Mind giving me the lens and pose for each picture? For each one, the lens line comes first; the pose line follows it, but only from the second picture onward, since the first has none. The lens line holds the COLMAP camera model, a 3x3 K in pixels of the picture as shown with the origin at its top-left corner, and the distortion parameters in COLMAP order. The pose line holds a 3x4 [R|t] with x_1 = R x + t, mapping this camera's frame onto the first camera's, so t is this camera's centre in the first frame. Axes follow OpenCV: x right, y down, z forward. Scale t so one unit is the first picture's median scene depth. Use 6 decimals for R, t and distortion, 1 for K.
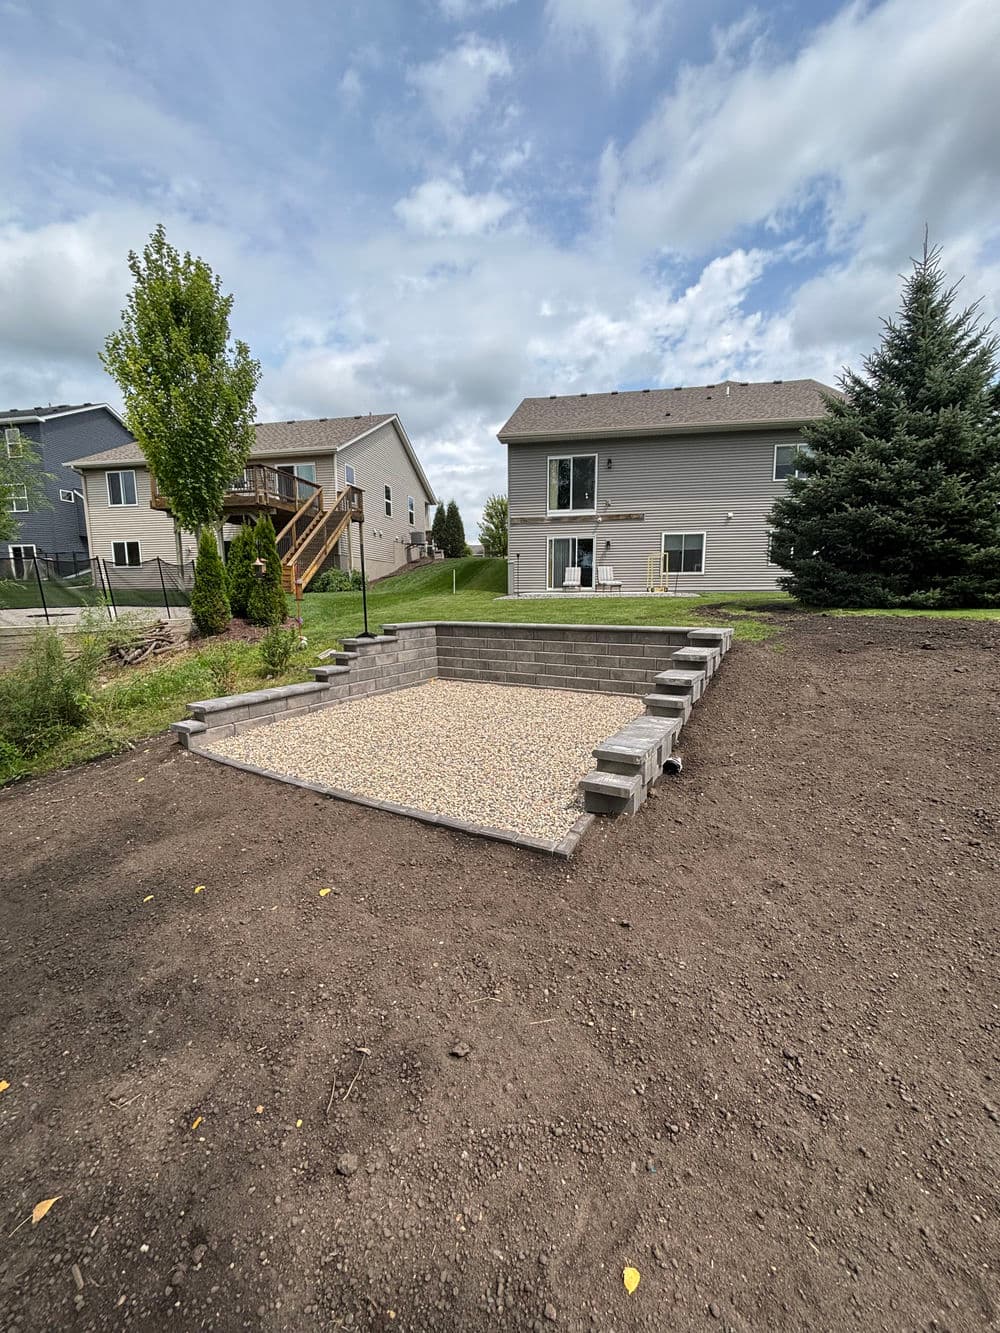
lens RADIAL K [[539.5, 0, 496.1], [0, 539.5, 672.2], [0, 0, 1]] dist [0.000246, -0.000283]
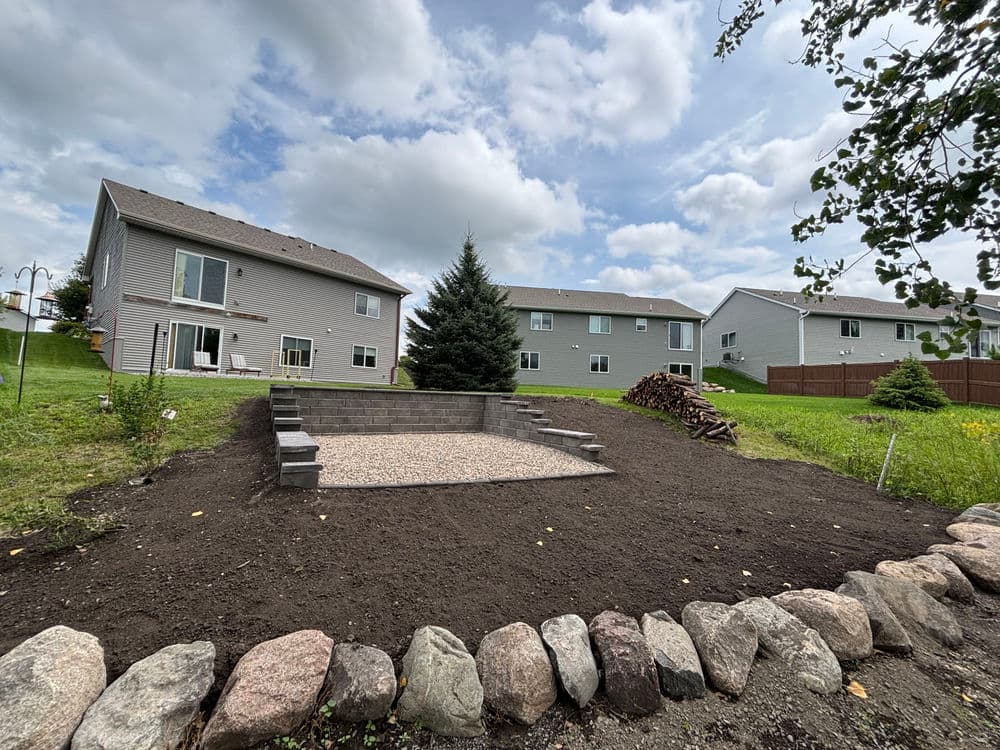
lens RADIAL K [[404.7, 0, 501.1], [0, 404.7, 378.0], [0, 0, 1]] dist [0.000246, -0.000283]
pose [[0.502443, 0.068509, 0.861892, -0.264671], [0.084610, 0.988175, -0.127871, 0.016758], [-0.860460, 0.137173, 0.490705, 0.076333]]
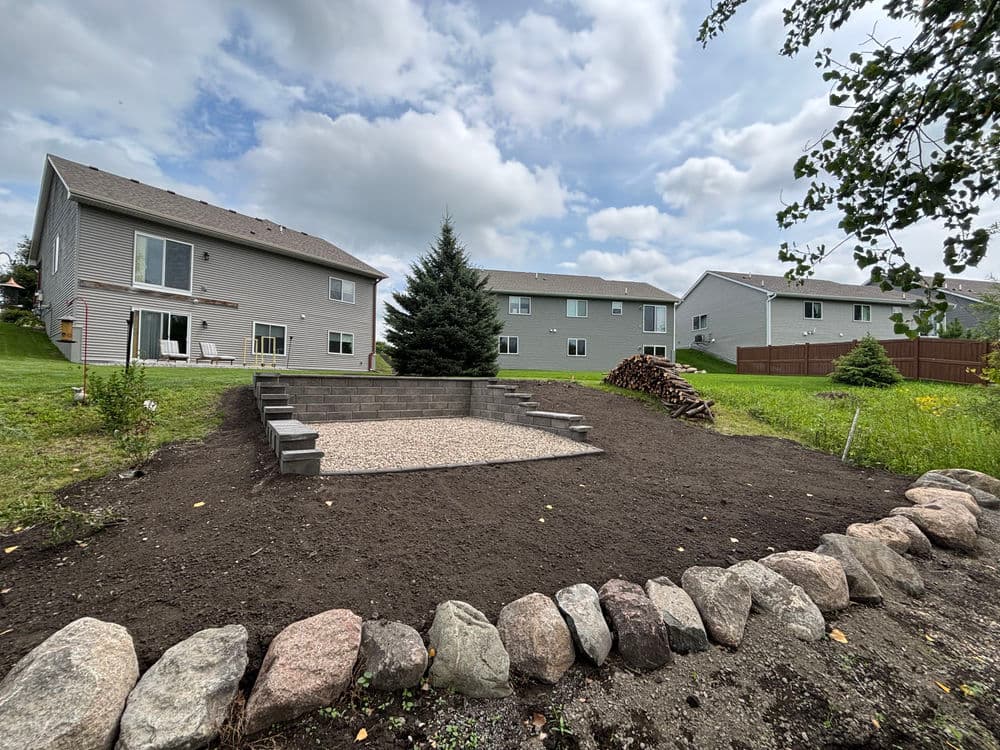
lens RADIAL K [[404.7, 0, 502.5], [0, 404.7, 377.5], [0, 0, 1]] dist [0.000246, -0.000283]
pose [[0.450439, 0.027610, 0.892380, -0.272682], [0.108348, 0.990444, -0.085334, 0.016340], [-0.886208, 0.135125, 0.443143, 0.083608]]
